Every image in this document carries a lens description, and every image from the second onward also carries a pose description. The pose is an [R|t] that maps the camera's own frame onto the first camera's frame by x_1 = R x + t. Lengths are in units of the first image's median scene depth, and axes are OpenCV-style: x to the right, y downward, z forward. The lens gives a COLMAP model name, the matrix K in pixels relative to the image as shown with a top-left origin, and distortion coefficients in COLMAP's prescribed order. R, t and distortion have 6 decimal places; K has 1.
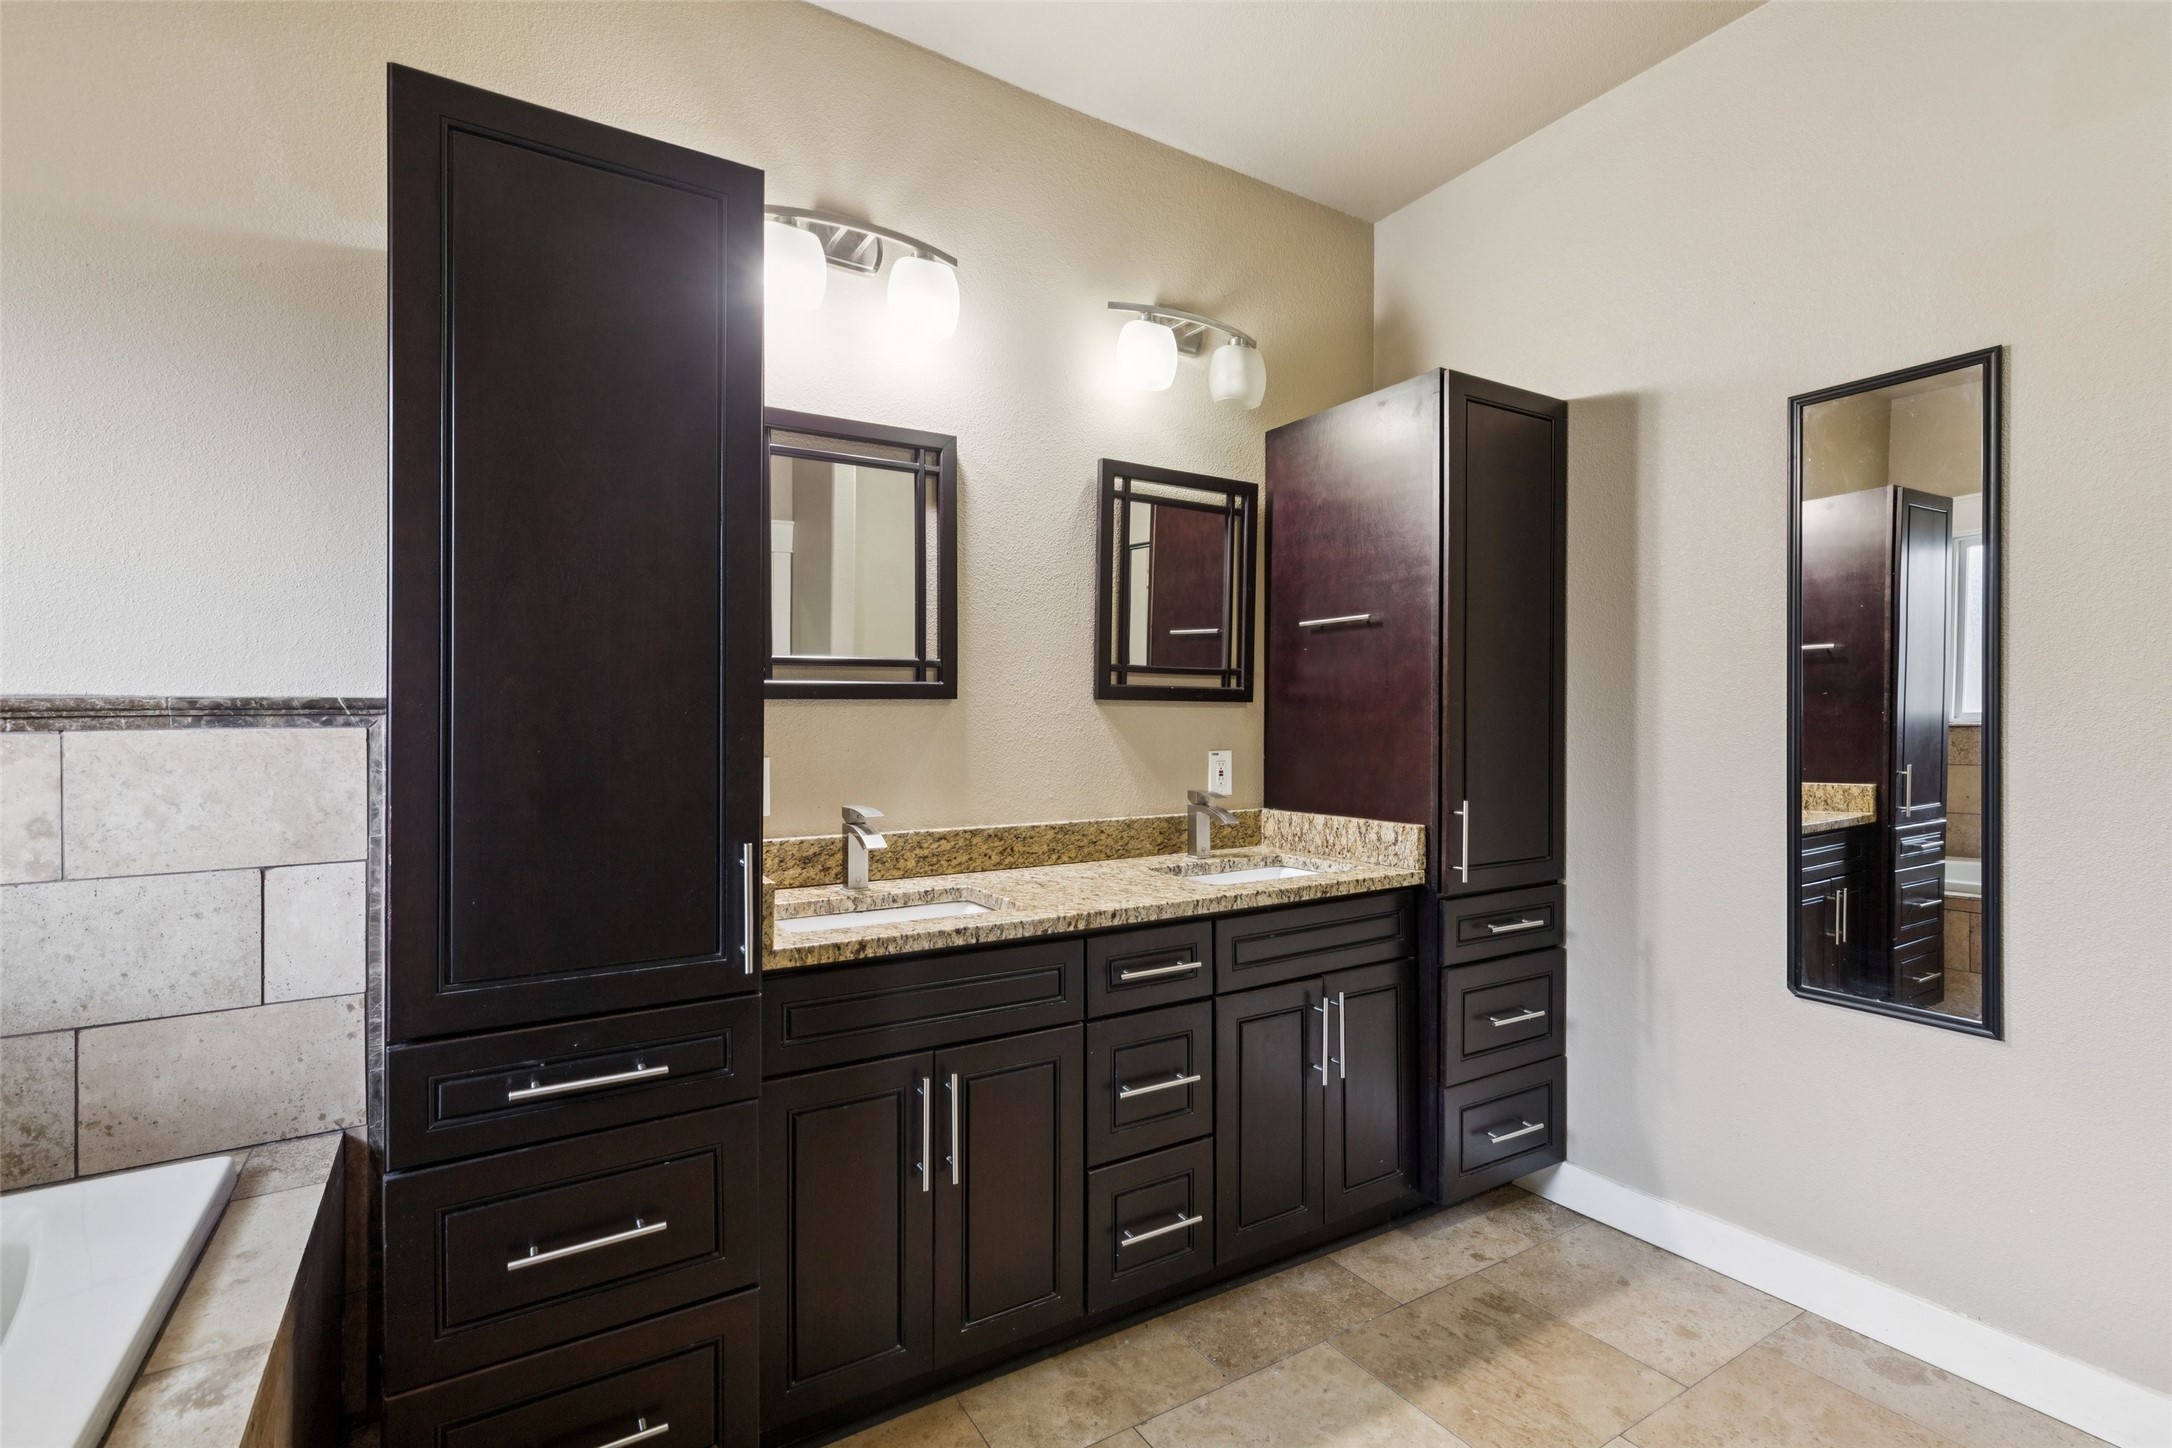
lens RADIAL K [[969.0, 0, 1044.9], [0, 969.0, 730.3], [0, 0, 1]] dist [0.001333, 0.000014]
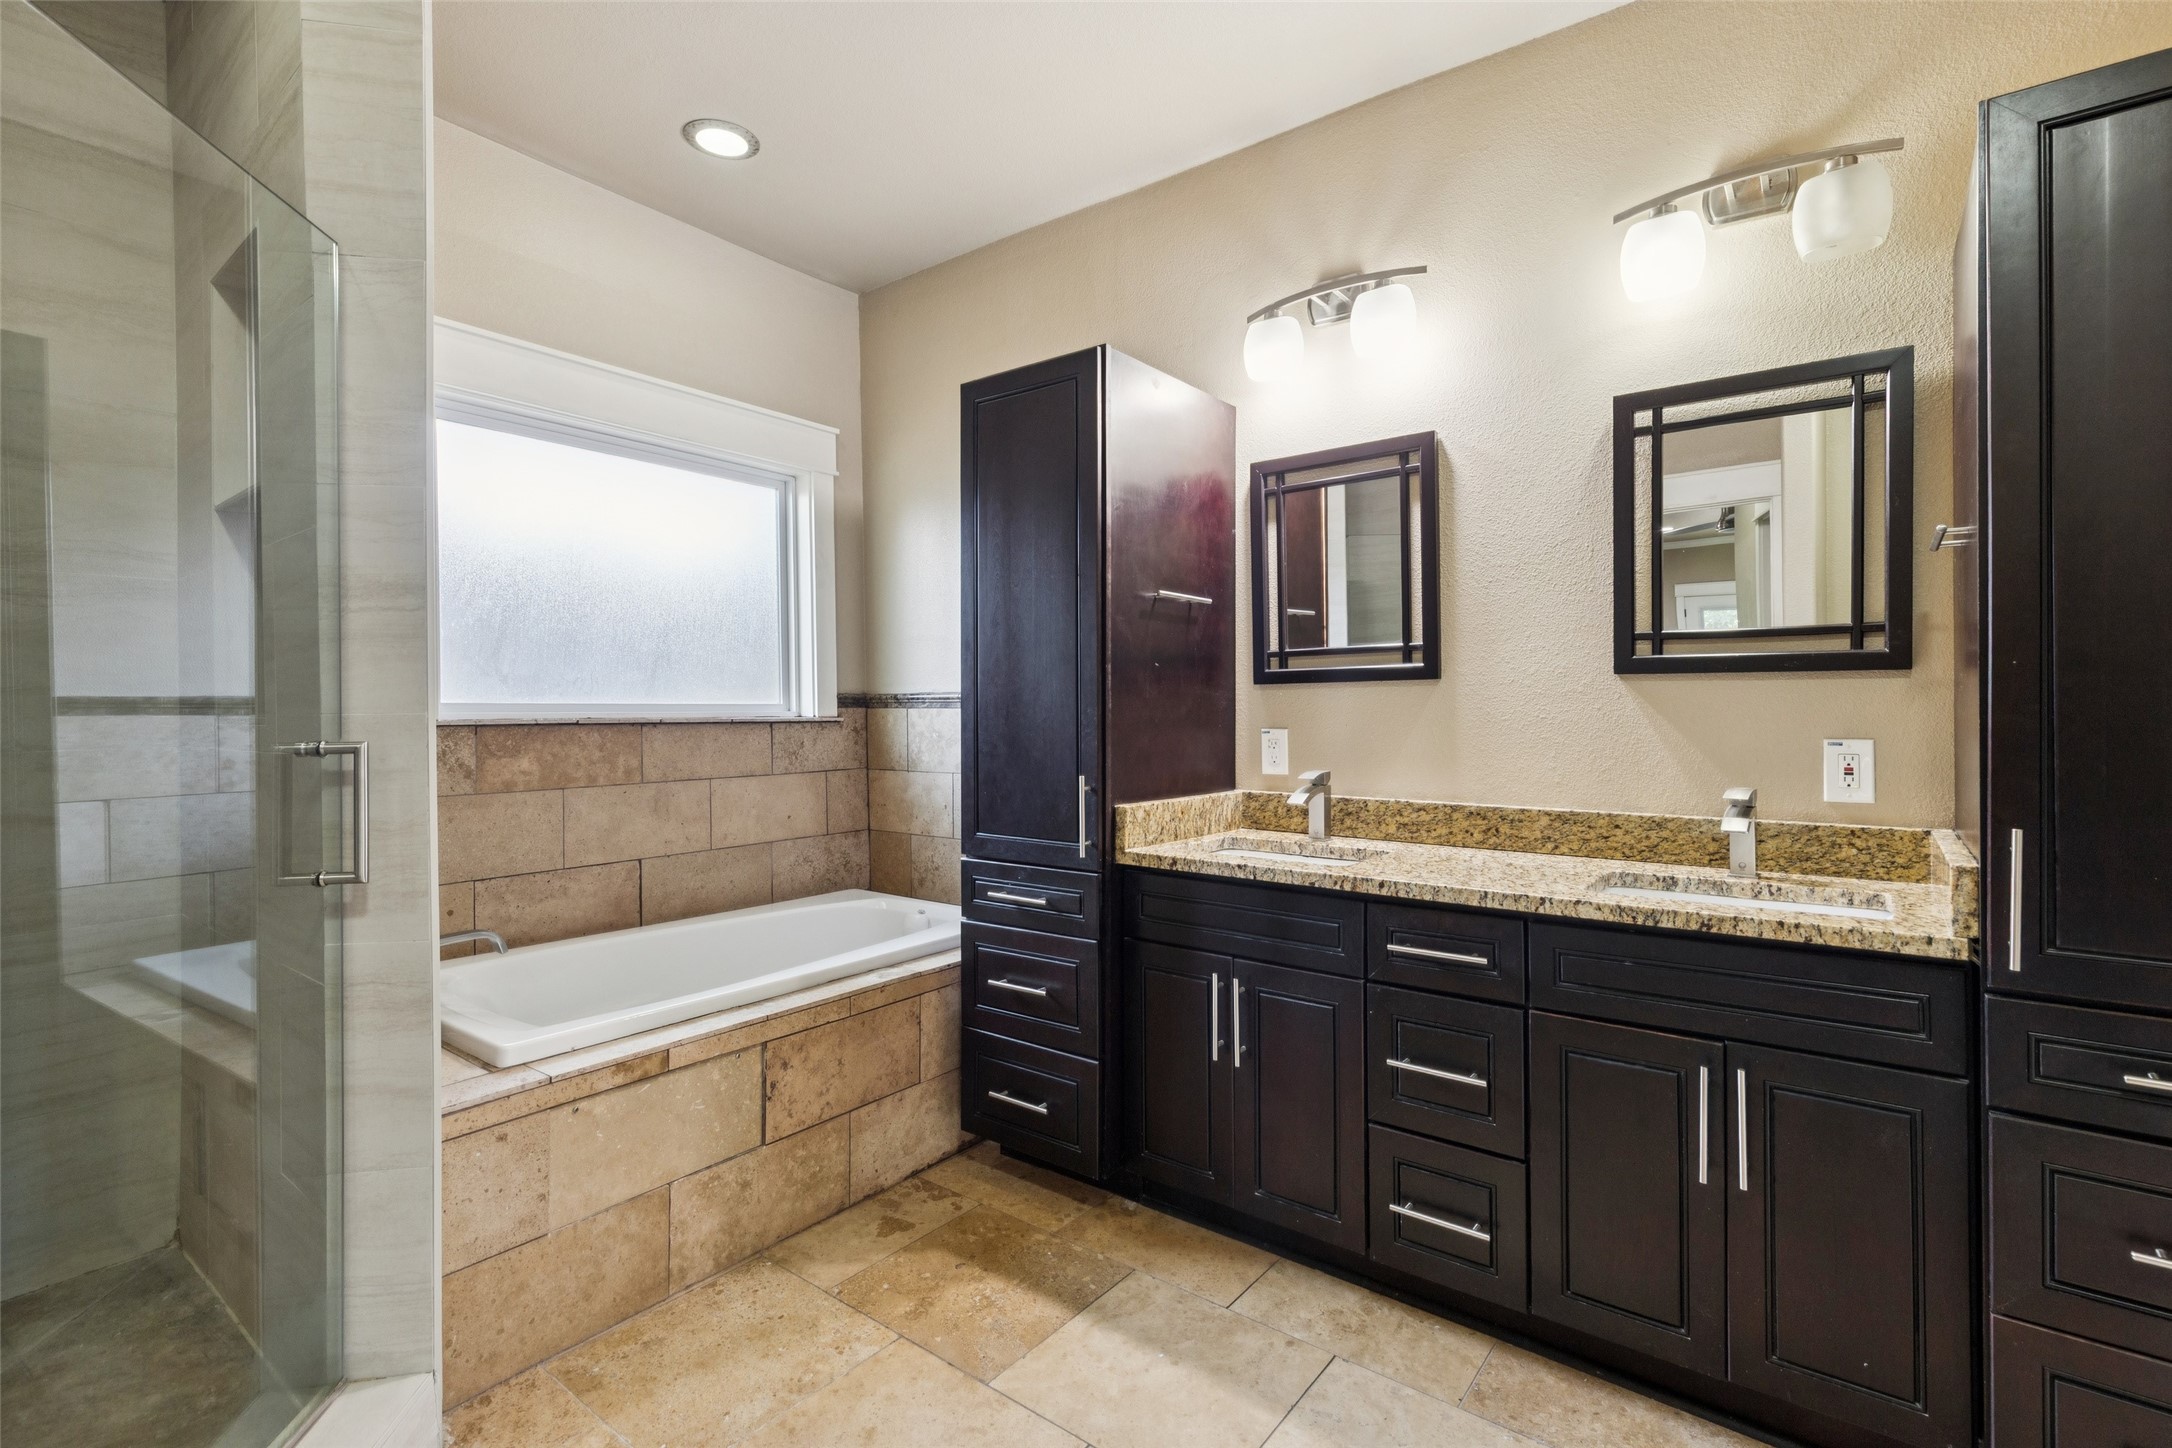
lens RADIAL K [[982.6, 0, 1102.2], [0, 982.6, 710.7], [0, 0, 1]] dist [0.017409, -0.006375]
pose [[0.372834, 0.002844, -0.927894, 0.762481], [-0.005081, 0.999987, 0.001023, 0.002586], [0.927884, 0.004333, 0.372844, 0.261077]]
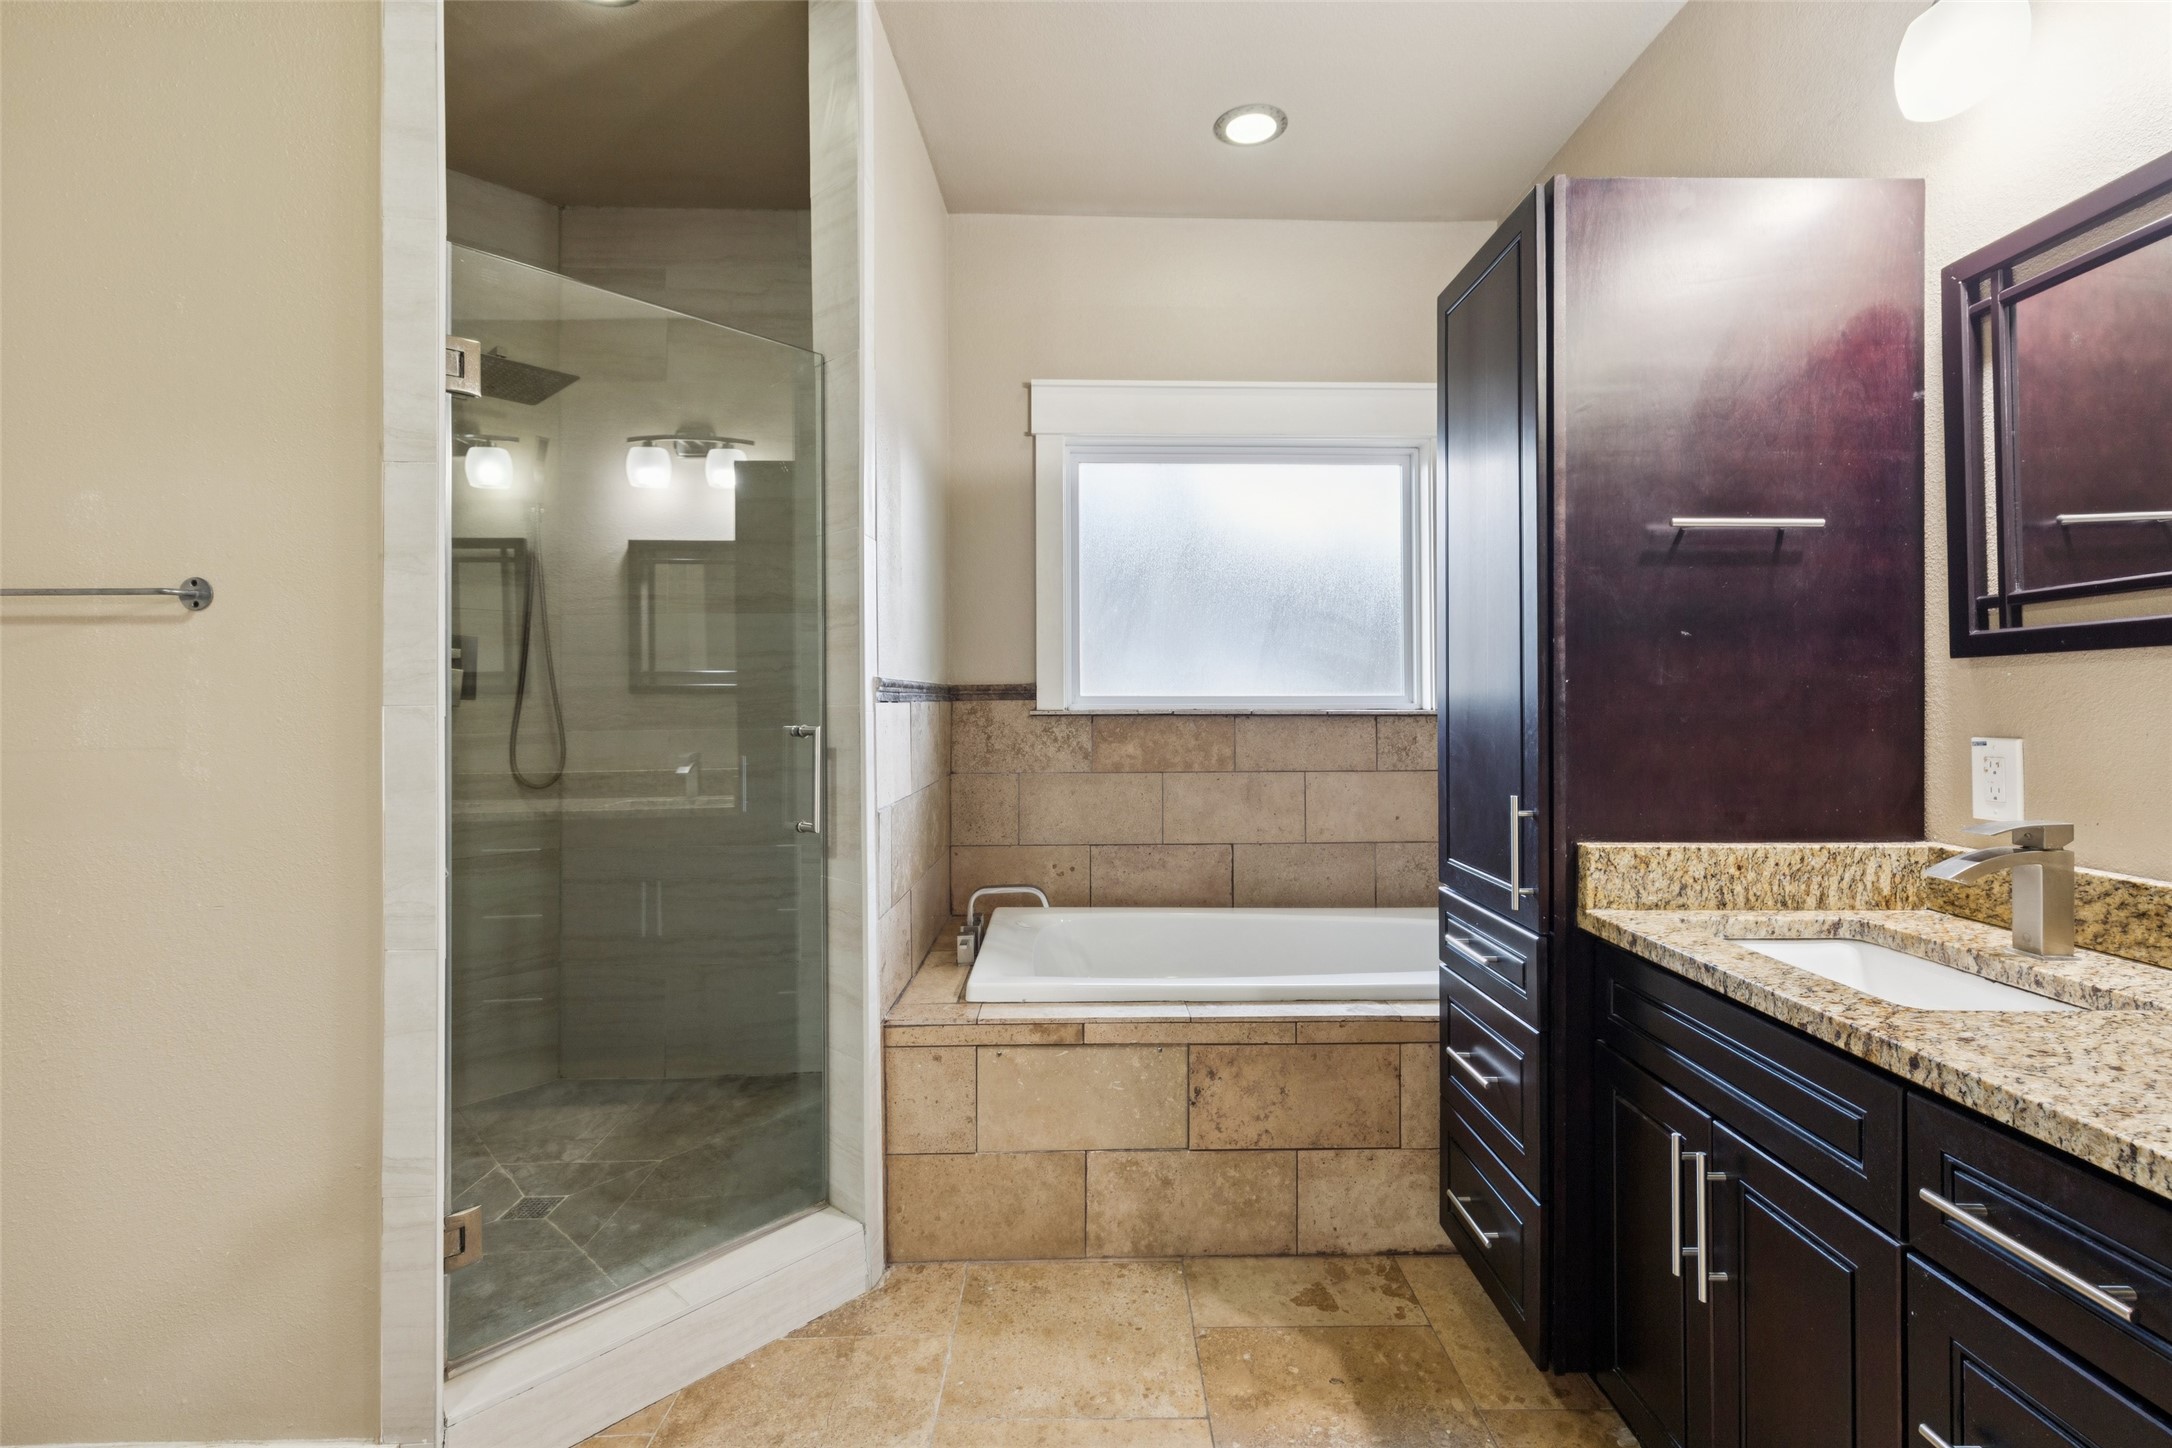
lens RADIAL K [[982.6, 0, 1102.2], [0, 982.6, 710.7], [0, 0, 1]] dist [0.017409, -0.006375]
pose [[-0.487119, 0.010254, -0.873275, 0.594656], [-0.004229, 0.999892, 0.014100, -0.000293], [0.873325, 0.010562, -0.487023, 0.709431]]
